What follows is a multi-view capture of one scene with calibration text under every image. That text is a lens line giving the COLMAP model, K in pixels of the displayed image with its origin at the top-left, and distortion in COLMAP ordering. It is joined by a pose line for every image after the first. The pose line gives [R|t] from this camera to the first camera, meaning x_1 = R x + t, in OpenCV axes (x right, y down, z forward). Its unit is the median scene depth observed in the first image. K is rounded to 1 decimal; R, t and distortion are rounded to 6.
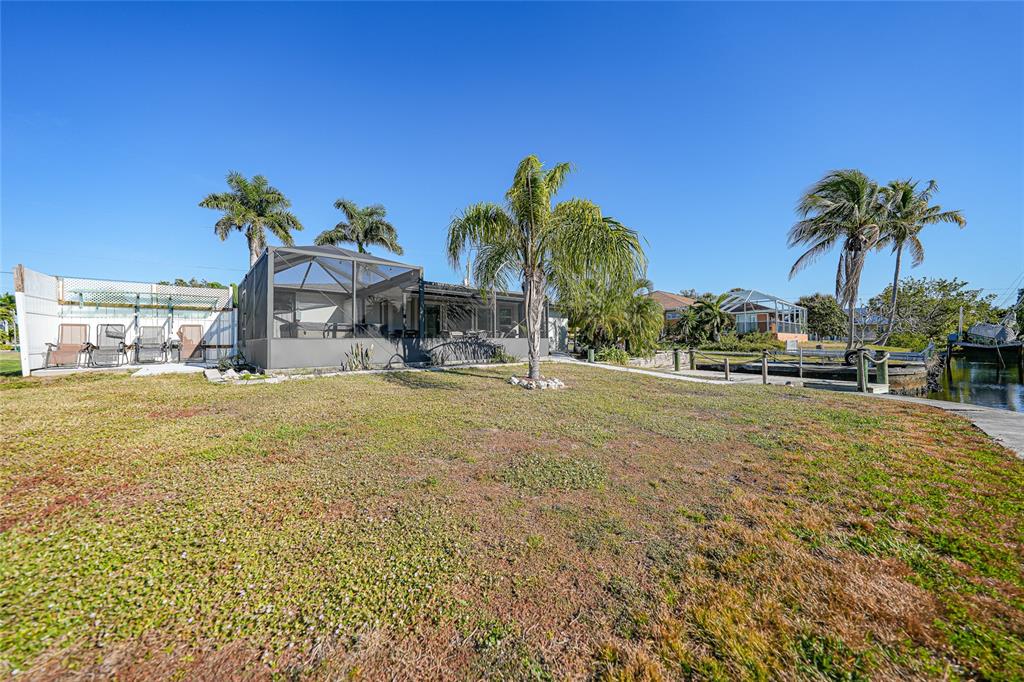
lens RADIAL K [[360.9, 0, 514.4], [0, 360.9, 343.4], [0, 0, 1]] dist [-0.002715, -0.000252]
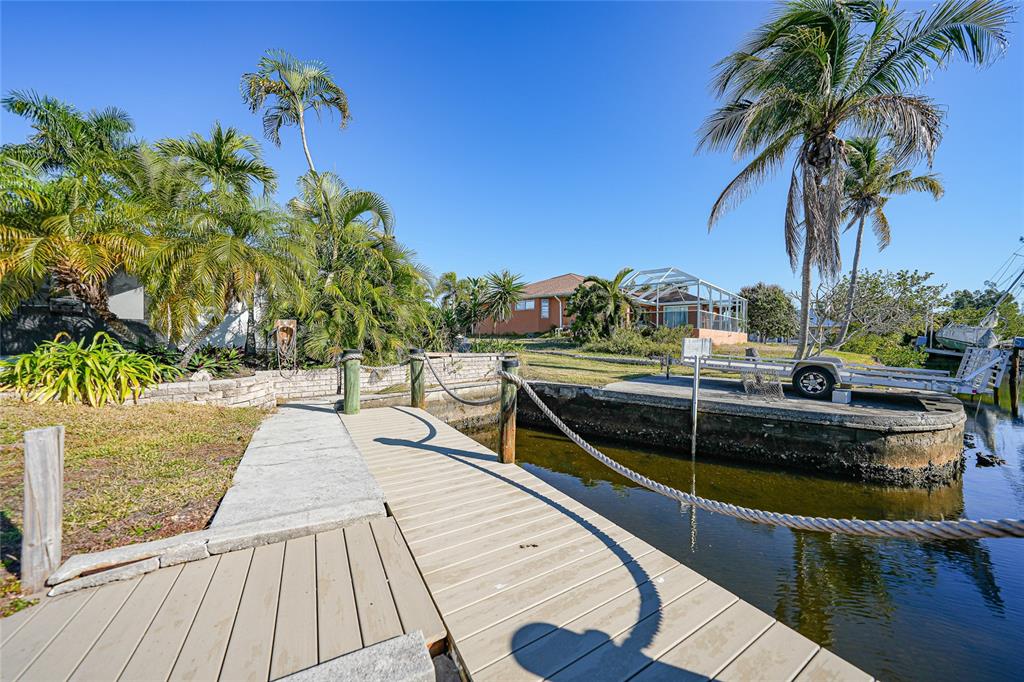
lens RADIAL K [[360.9, 0, 513.7], [0, 360.9, 342.8], [0, 0, 1]] dist [-0.002715, -0.000252]
pose [[0.995827, 0.021835, 0.088607, 0.277460], [-0.023001, 0.999661, 0.012163, -0.002050], [-0.088311, -0.014150, 0.995992, 0.306053]]
